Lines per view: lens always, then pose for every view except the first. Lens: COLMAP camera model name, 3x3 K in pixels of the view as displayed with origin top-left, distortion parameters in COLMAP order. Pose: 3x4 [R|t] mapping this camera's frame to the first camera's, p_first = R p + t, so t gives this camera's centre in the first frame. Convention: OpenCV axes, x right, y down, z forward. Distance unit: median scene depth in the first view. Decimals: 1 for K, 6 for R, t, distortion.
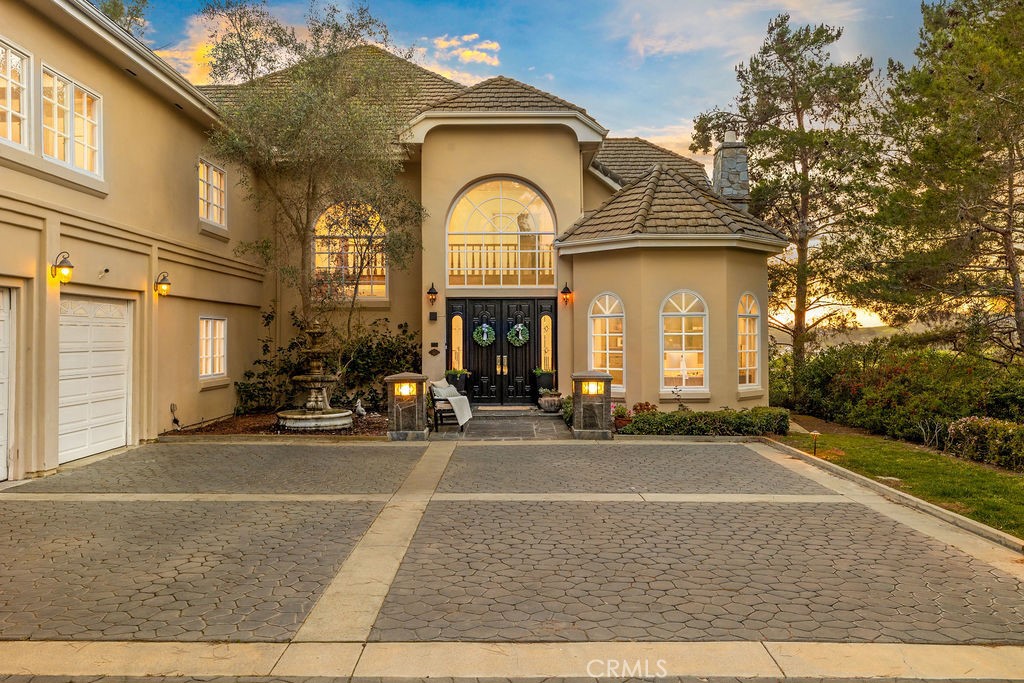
lens RADIAL K [[801.5, 0, 512.0], [0, 801.5, 341.5], [0, 0, 1]] dist [-0.005410, 0.003083]
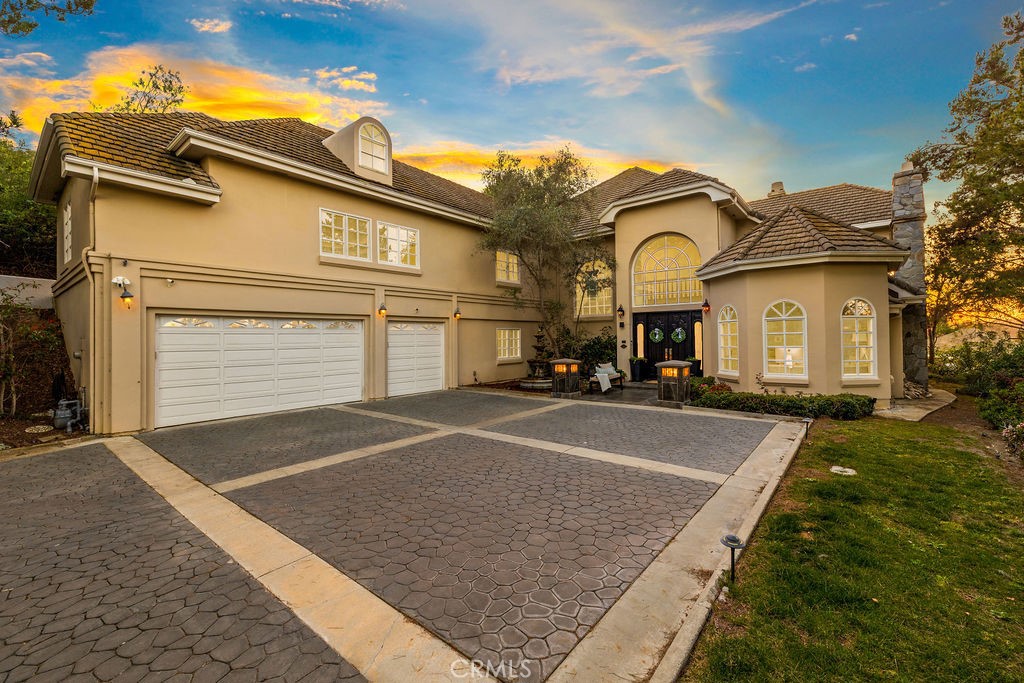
lens RADIAL K [[430.5, 0, 510.9], [0, 430.5, 336.0], [0, 0, 1]] dist [0.001686, 0.000405]
pose [[0.773813, -0.011030, -0.633318, 0.300009], [0.008075, 0.999939, -0.007549, -0.003269], [0.633362, 0.000728, 0.773855, 0.170819]]
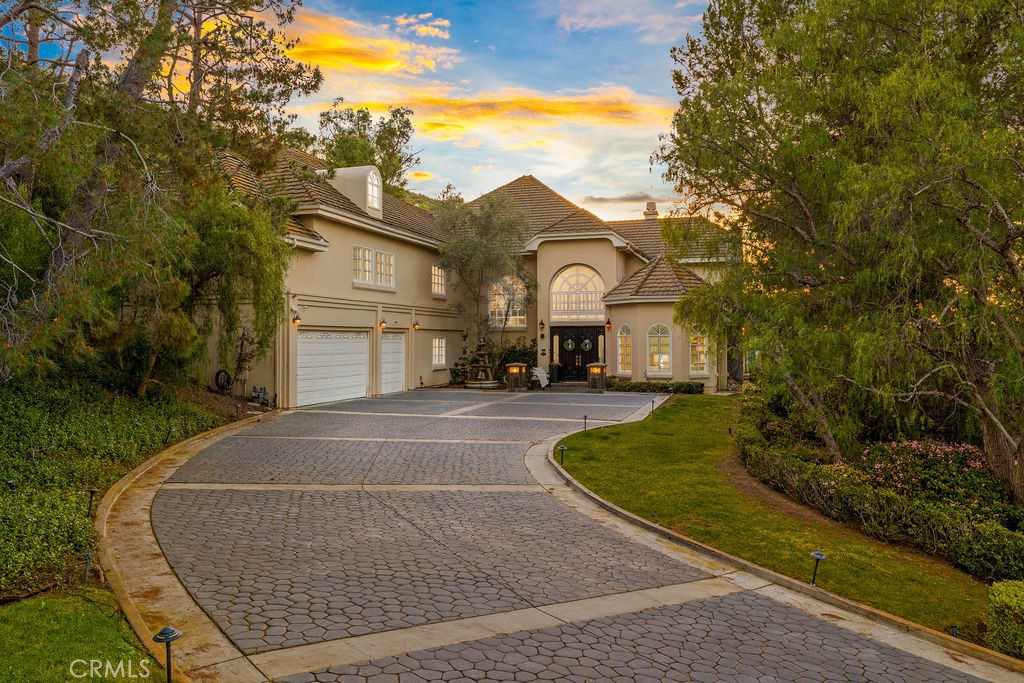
lens RADIAL K [[763.5, 0, 512.0], [0, 763.5, 341.5], [0, 0, 1]] dist [0.000634, 0.000043]
pose [[0.957098, -0.000429, -0.289764, 0.395050], [-0.000686, 0.999993, -0.003747, -0.010822], [0.289763, 0.003785, 0.957091, -0.874215]]
